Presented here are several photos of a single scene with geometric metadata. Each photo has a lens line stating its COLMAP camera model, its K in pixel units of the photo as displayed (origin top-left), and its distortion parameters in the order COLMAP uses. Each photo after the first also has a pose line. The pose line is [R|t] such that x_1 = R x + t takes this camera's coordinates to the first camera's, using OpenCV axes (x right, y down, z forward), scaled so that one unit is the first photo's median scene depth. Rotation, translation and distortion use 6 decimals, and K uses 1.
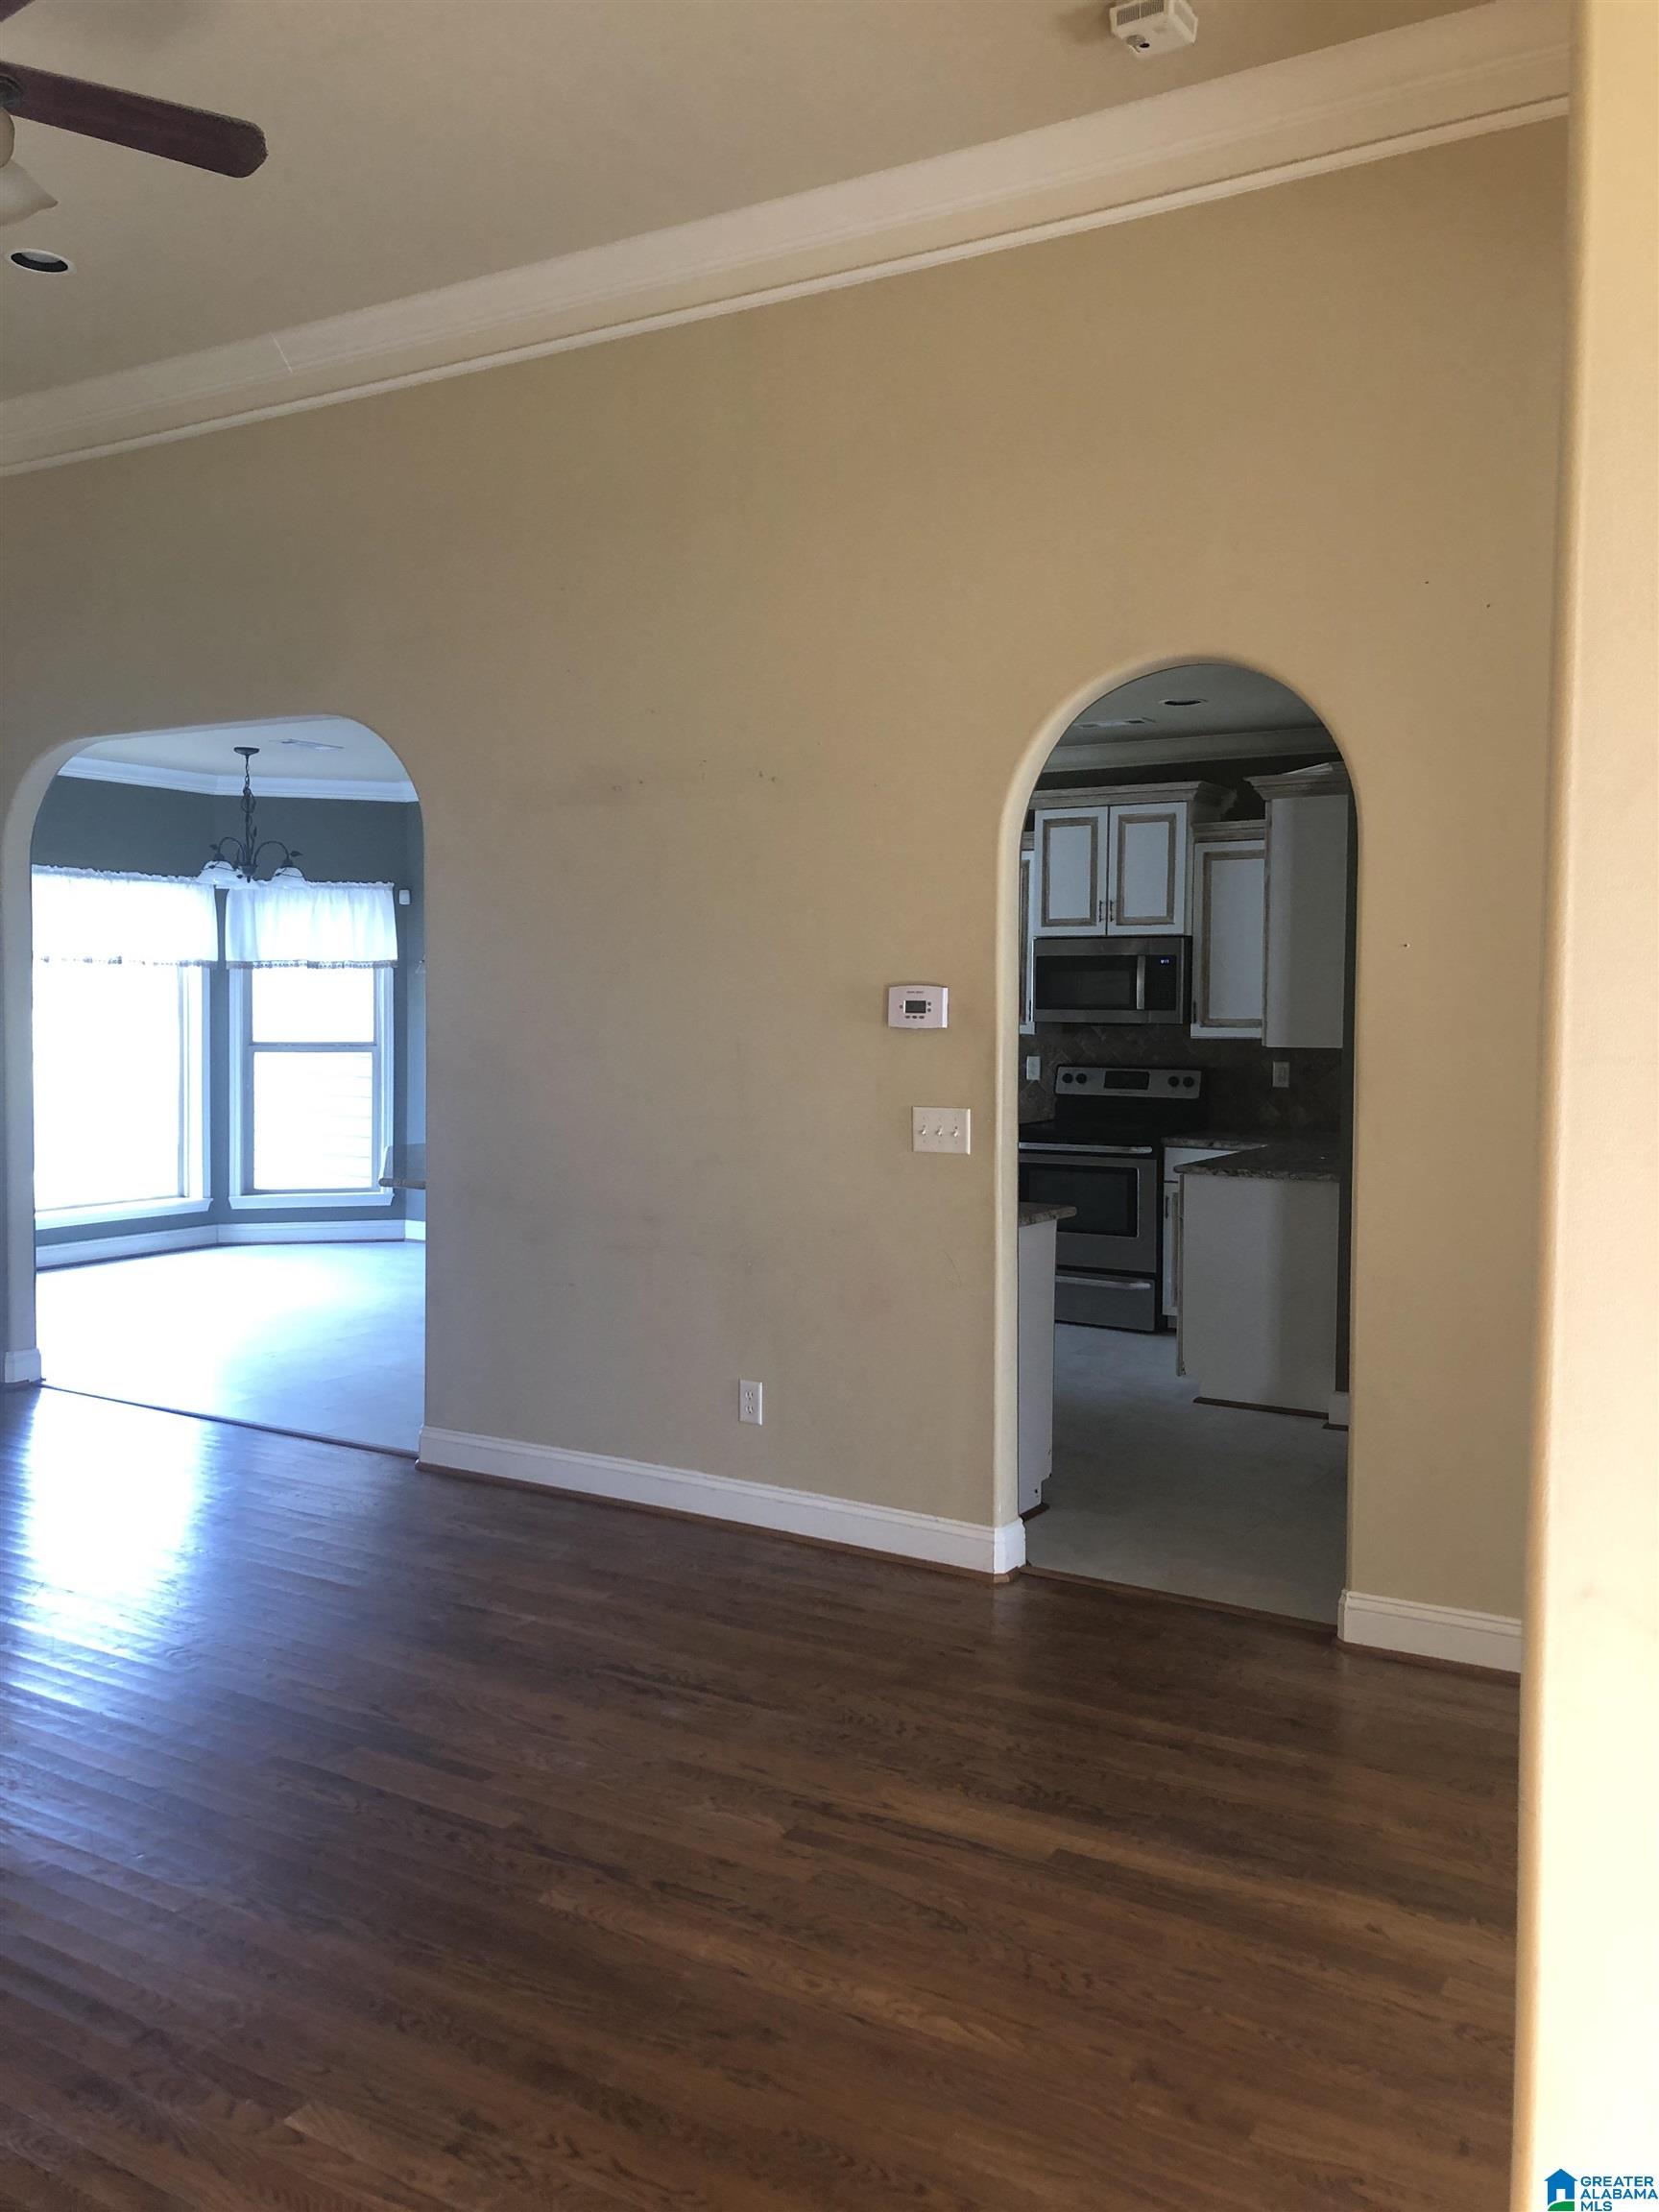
lens RADIAL K [[1808.6, 0, 819.1], [0, 1808.6, 1094.5], [0, 0, 1]] dist [0.085636, -0.098281]
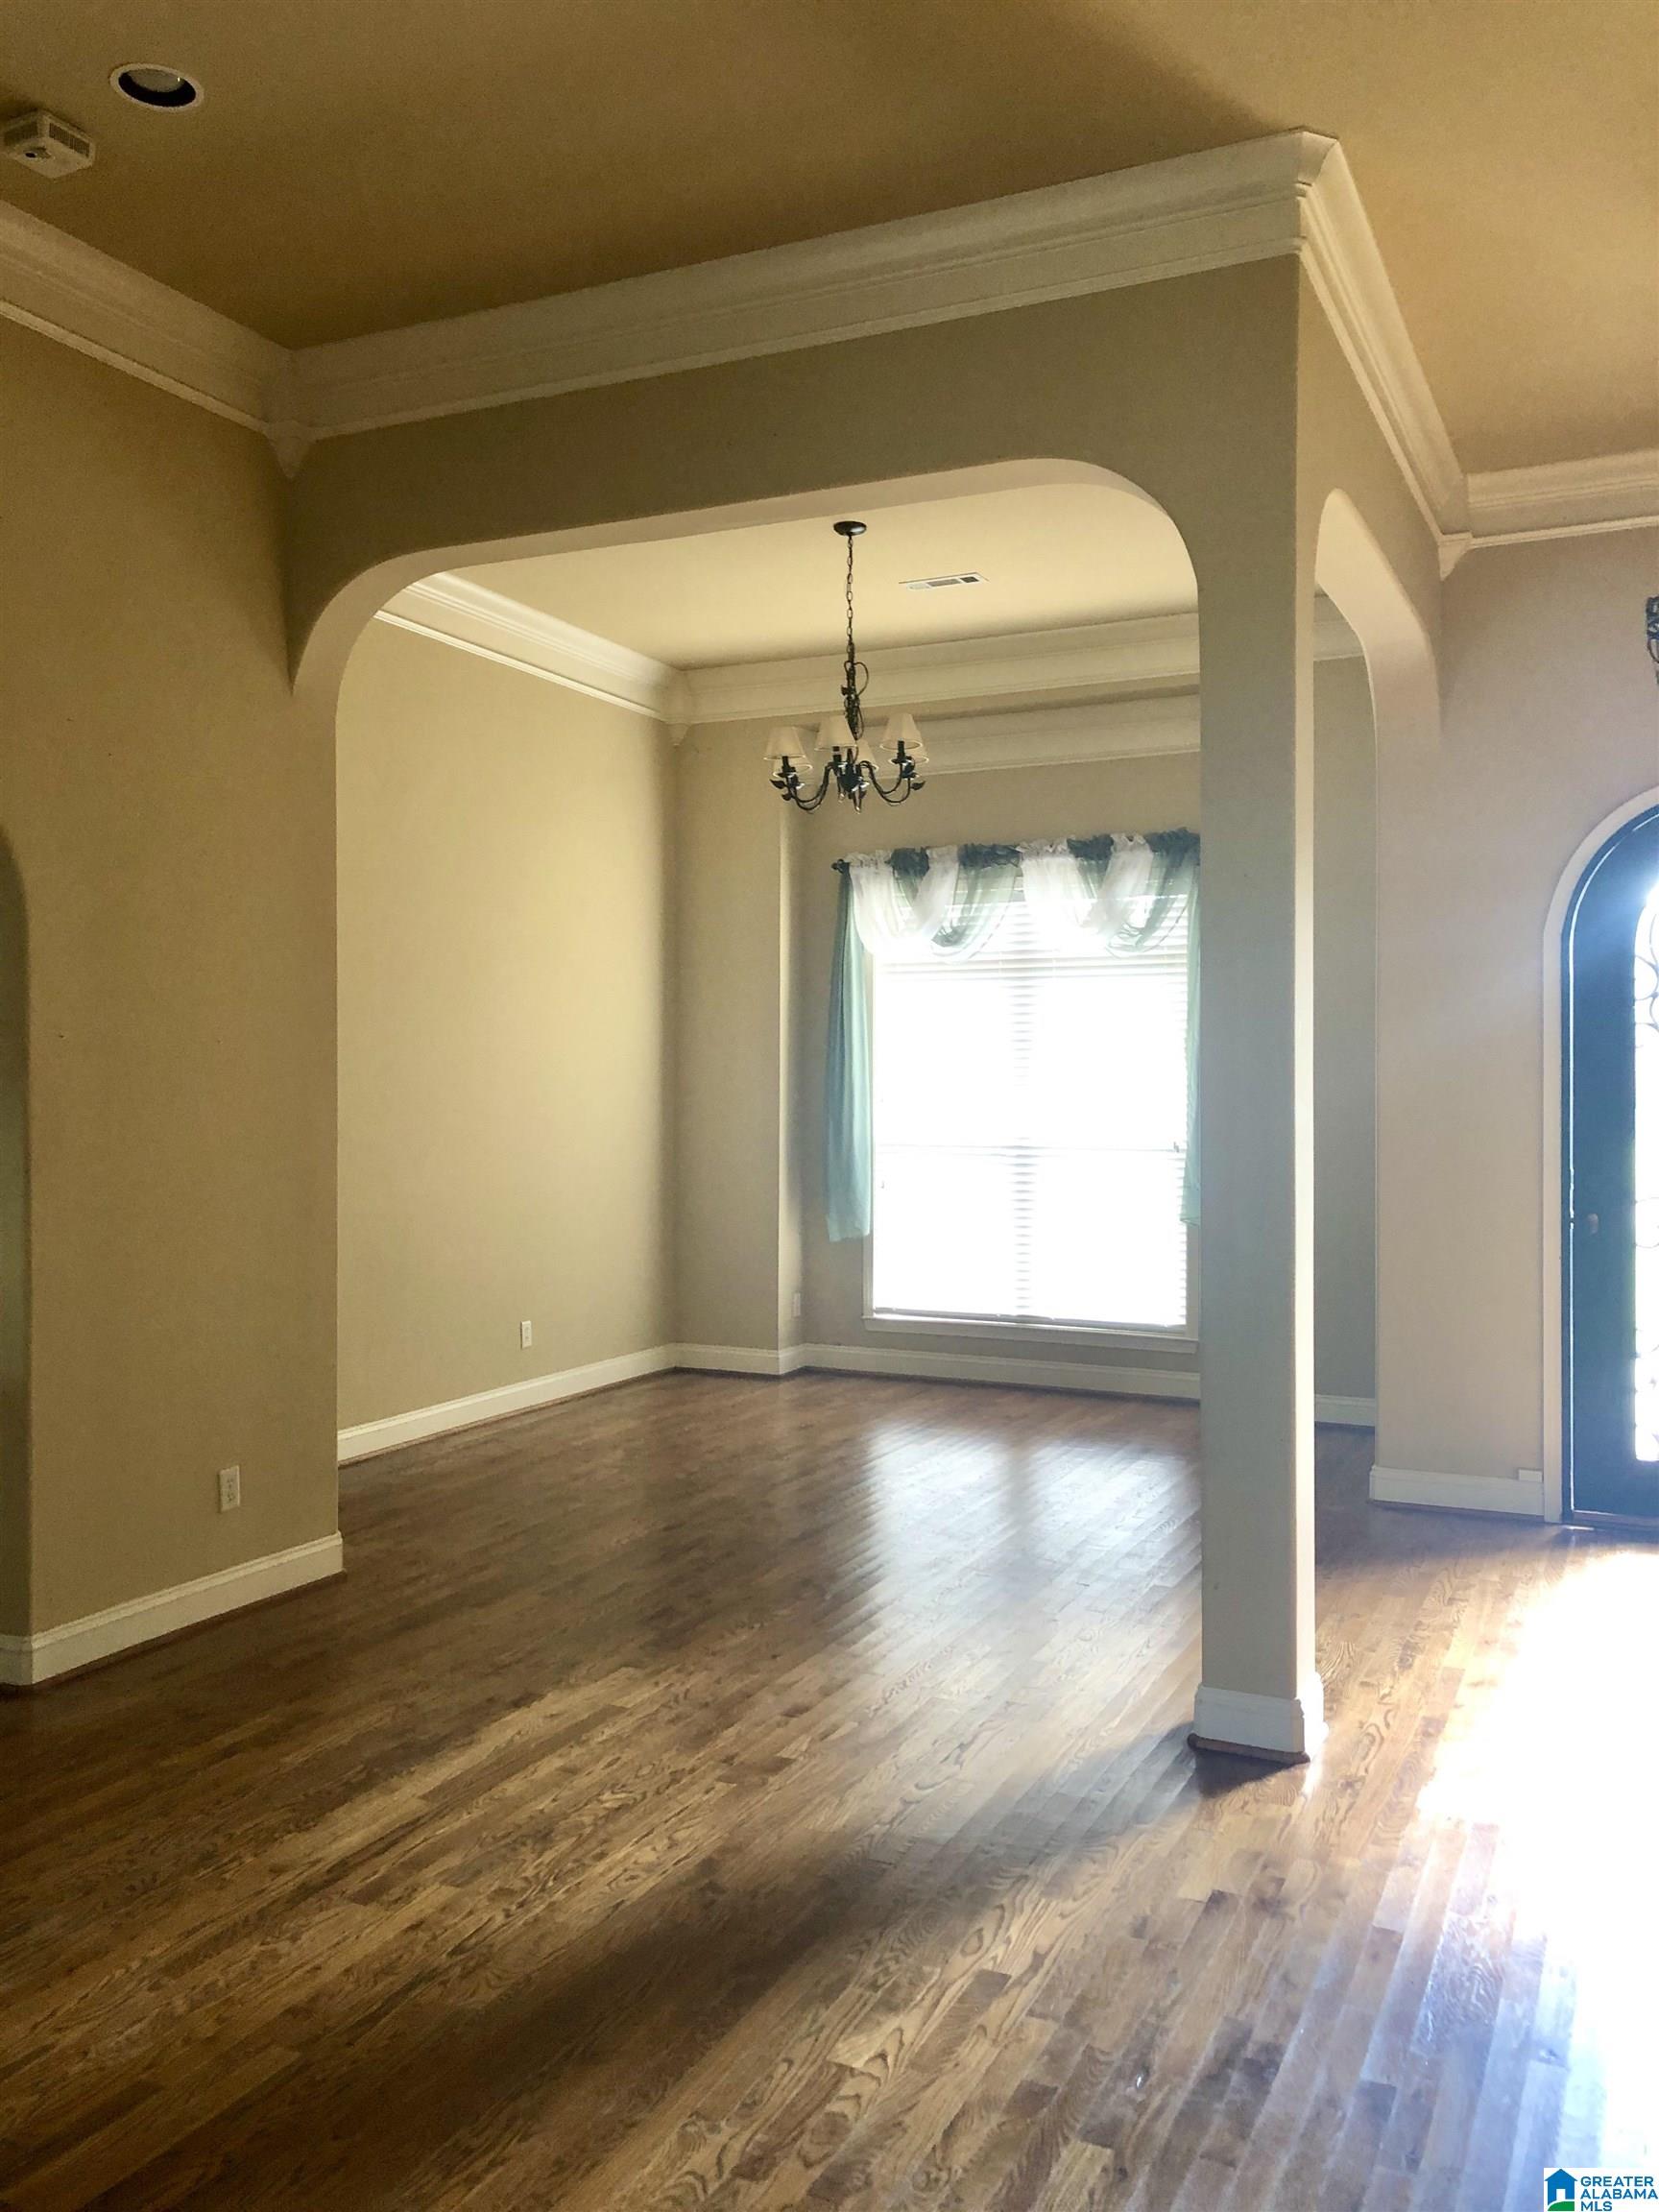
lens RADIAL K [[1808.6, 0, 819.1], [0, 1808.6, 1094.5], [0, 0, 1]] dist [0.085636, -0.098281]
pose [[-0.105803, -0.016956, 0.994243, -0.720200], [0.050121, 0.998493, 0.022362, -0.038581], [-0.993123, 0.052198, -0.104793, 0.565816]]
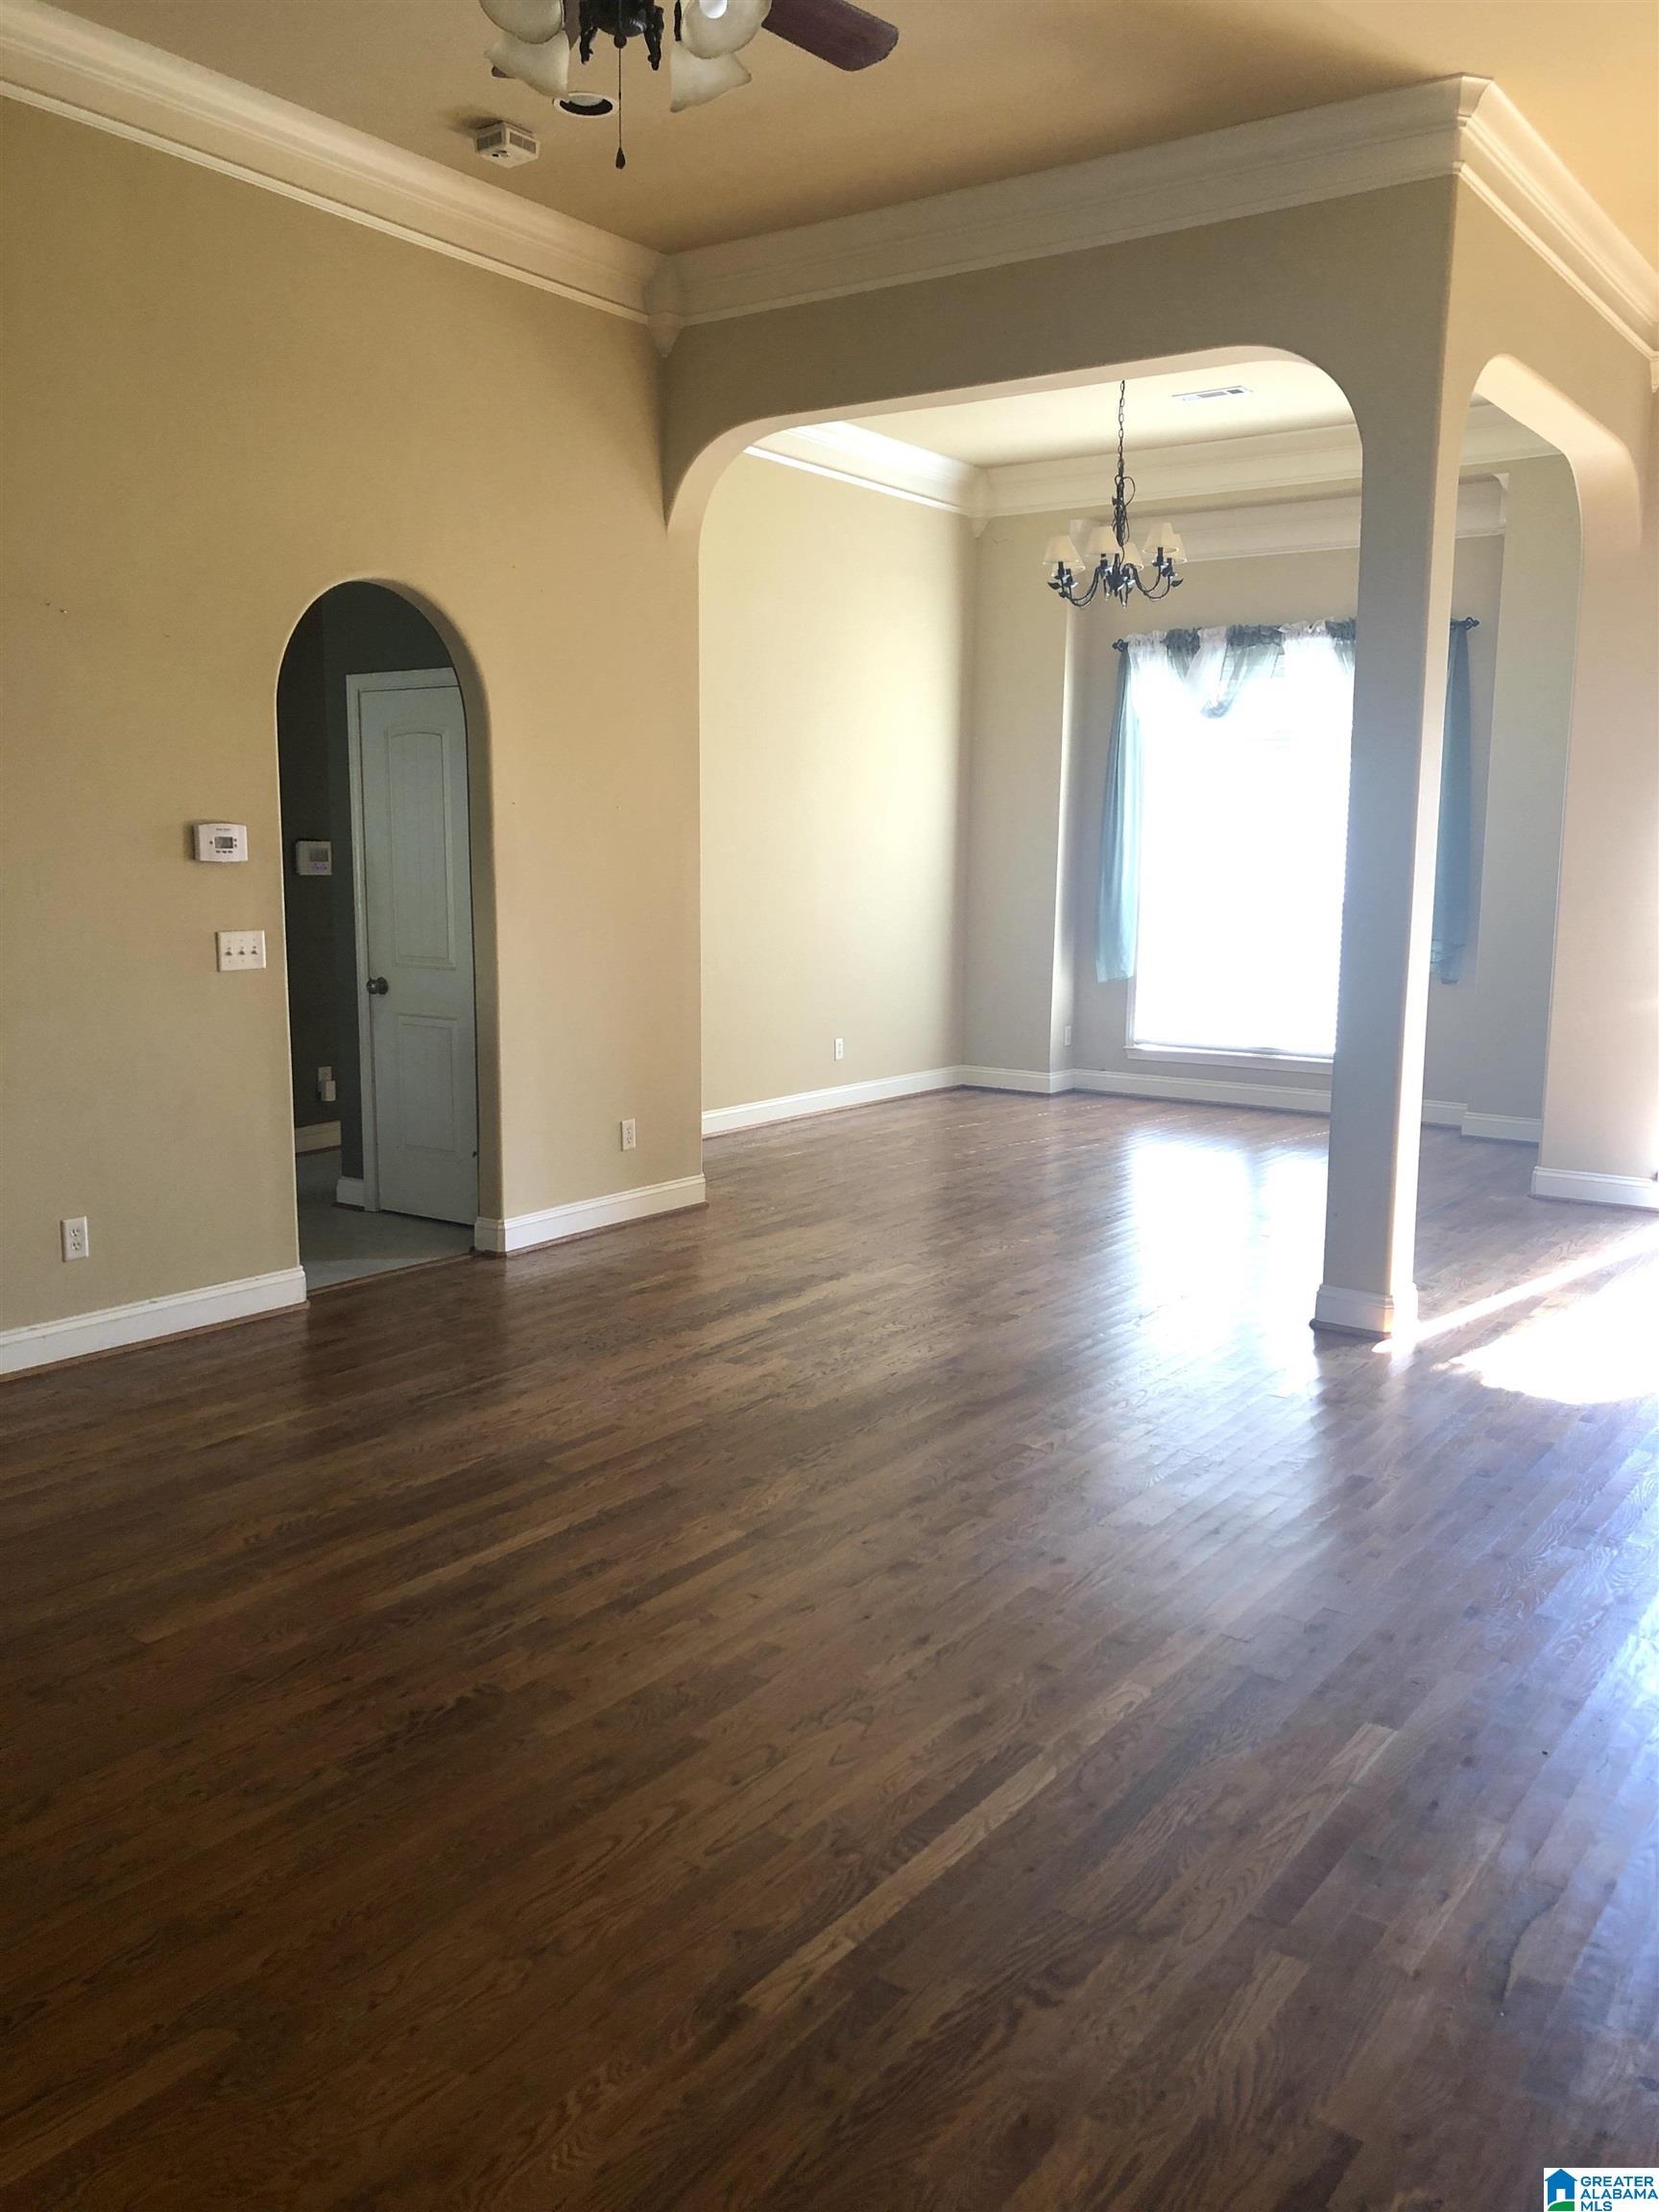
lens RADIAL K [[1792.7, 0, 771.8], [0, 1792.7, 1132.5], [0, 0, 1]] dist [-0.002030, -0.003827]
pose [[0.092747, -0.169419, 0.981170, -1.044805], [0.047423, 0.985051, 0.165607, -0.039122], [-0.994560, 0.031170, 0.099395, 0.546779]]
